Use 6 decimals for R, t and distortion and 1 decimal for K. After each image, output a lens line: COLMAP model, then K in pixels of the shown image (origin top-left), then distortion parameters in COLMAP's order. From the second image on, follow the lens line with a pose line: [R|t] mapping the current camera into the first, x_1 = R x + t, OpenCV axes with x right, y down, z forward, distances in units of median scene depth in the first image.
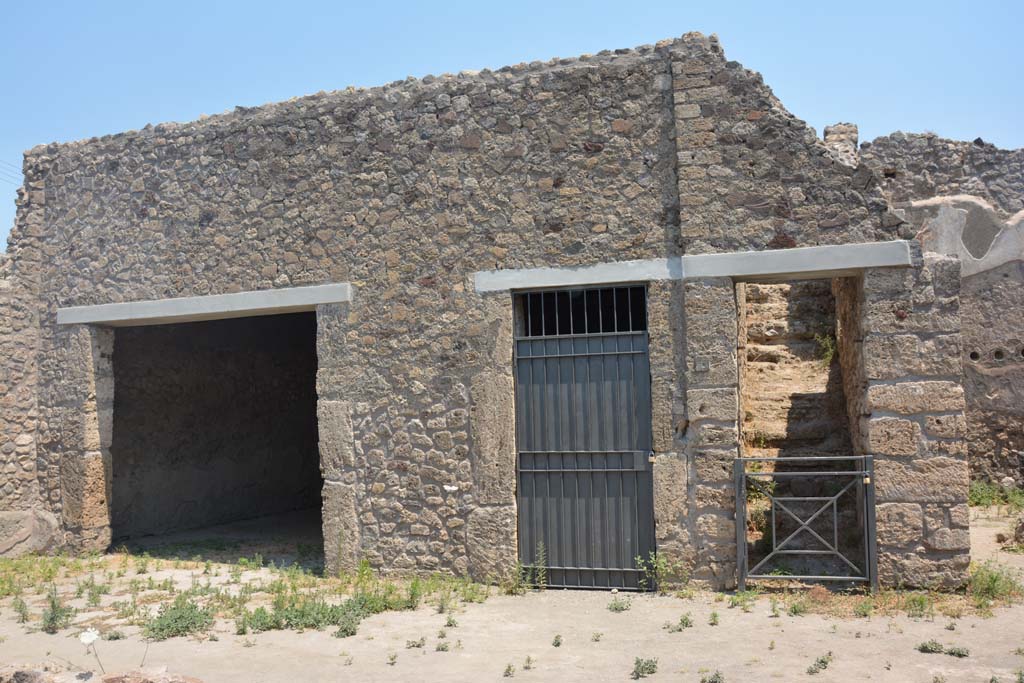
lens RADIAL K [[794.7, 0, 508.6], [0, 794.7, 343.9], [0, 0, 1]] dist [-0.157508, 0.111077]
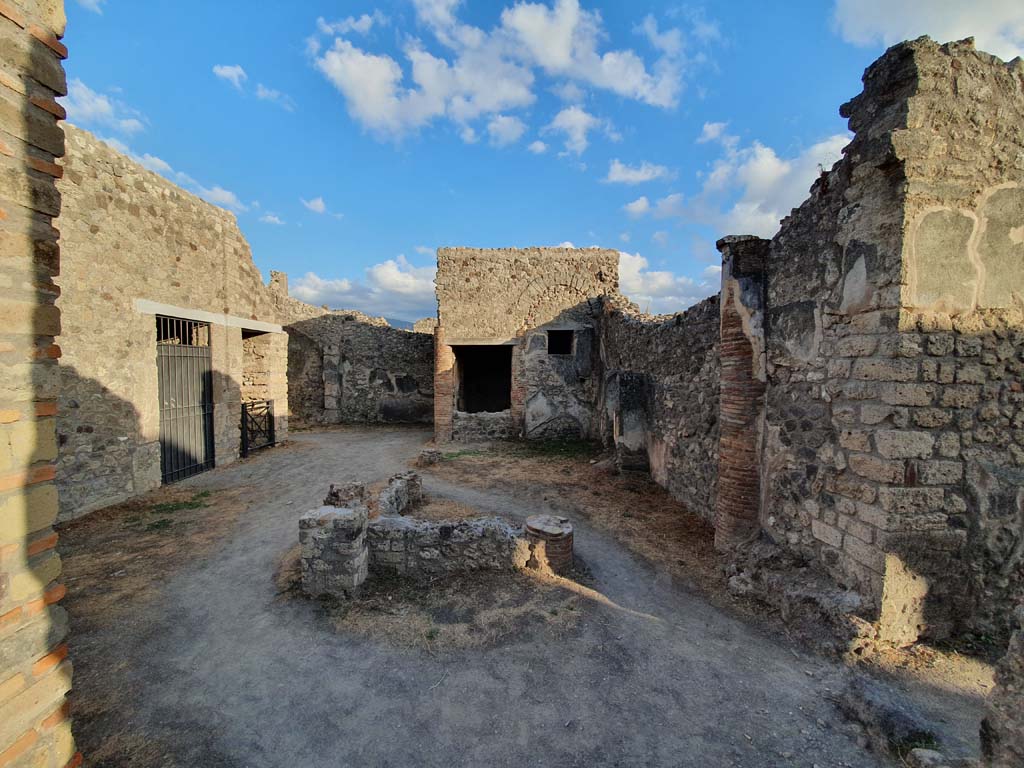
lens RADIAL K [[403.7, 0, 506.7], [0, 403.7, 382.6], [0, 0, 1]] dist [0.005268, -0.012877]
pose [[-0.310029, -0.013081, 0.950637, -1.007382], [-0.072380, 0.997328, -0.009881, 0.029813], [-0.947968, -0.071871, -0.310148, 0.537721]]
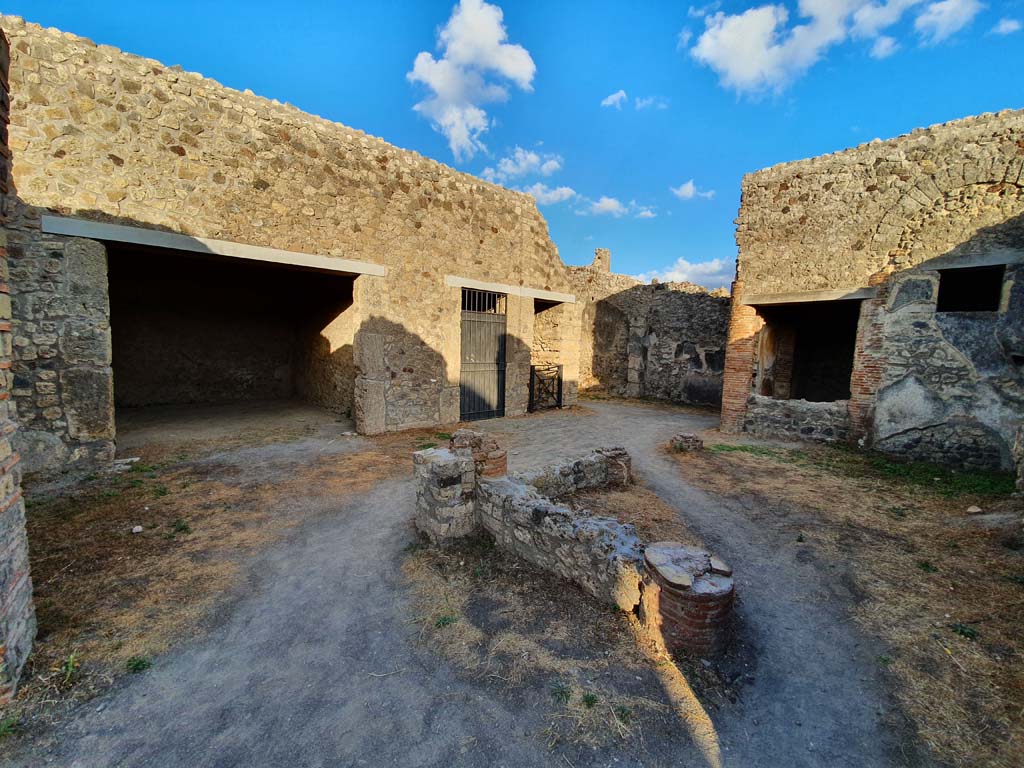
lens RADIAL K [[403.7, 0, 505.2], [0, 403.7, 384.4], [0, 0, 1]] dist [0.005268, -0.012877]
pose [[0.515711, -0.044647, 0.855598, -0.857683], [-0.108195, 0.987253, 0.116731, 0.048907], [-0.849904, -0.152771, 0.504307, 0.303231]]
